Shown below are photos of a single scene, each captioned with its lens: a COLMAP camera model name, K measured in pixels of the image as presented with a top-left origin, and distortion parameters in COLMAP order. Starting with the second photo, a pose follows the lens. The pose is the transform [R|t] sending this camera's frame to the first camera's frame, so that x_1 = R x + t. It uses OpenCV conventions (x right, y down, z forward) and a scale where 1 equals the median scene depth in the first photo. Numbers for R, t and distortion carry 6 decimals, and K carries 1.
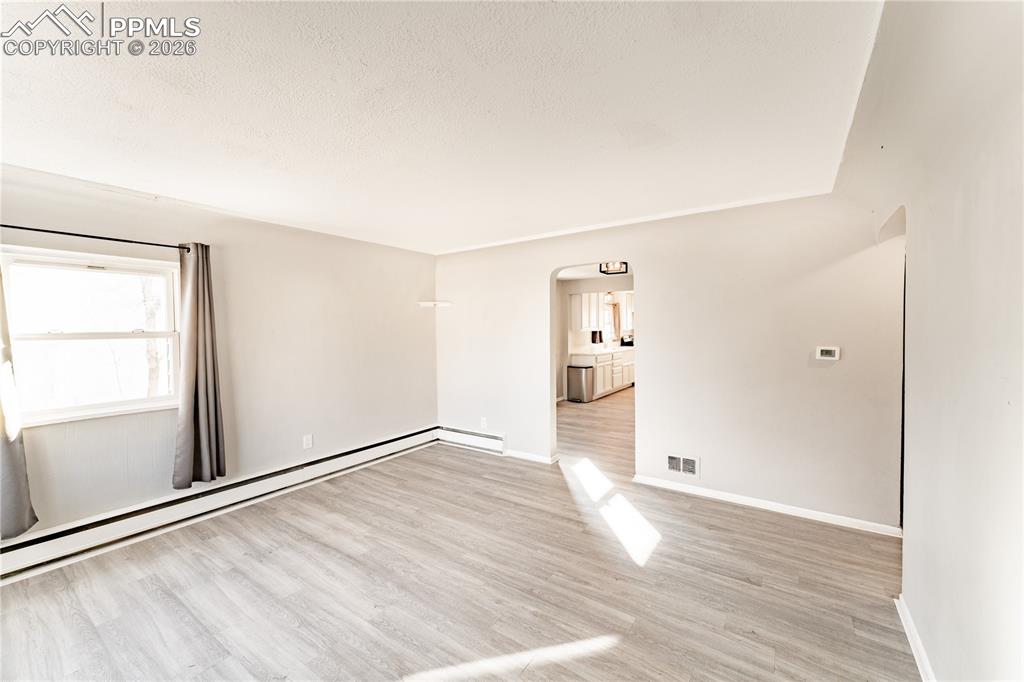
lens RADIAL K [[410.1, 0, 512.4], [0, 410.1, 338.8], [0, 0, 1]] dist [0.000112, 0.000318]
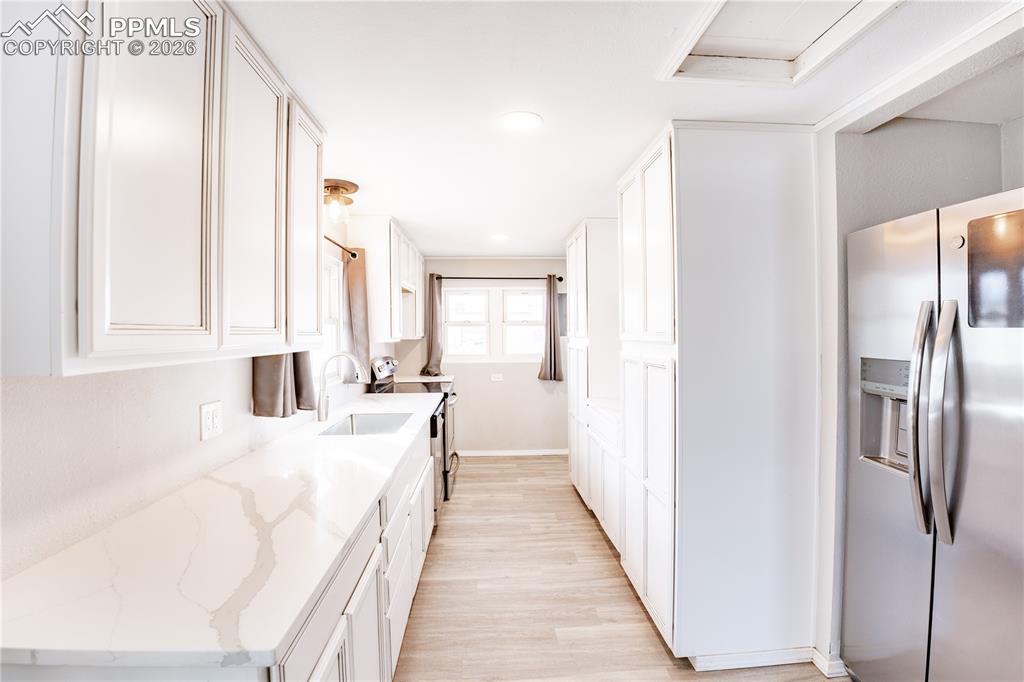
lens RADIAL K [[410.1, 0, 509.0], [0, 410.1, 336.4], [0, 0, 1]] dist [0.000112, 0.000318]
pose [[0.763462, -0.007348, 0.645811, 0.165739], [0.026725, 0.999438, -0.020222, -0.019891], [-0.645300, 0.032698, 0.763229, 0.789887]]
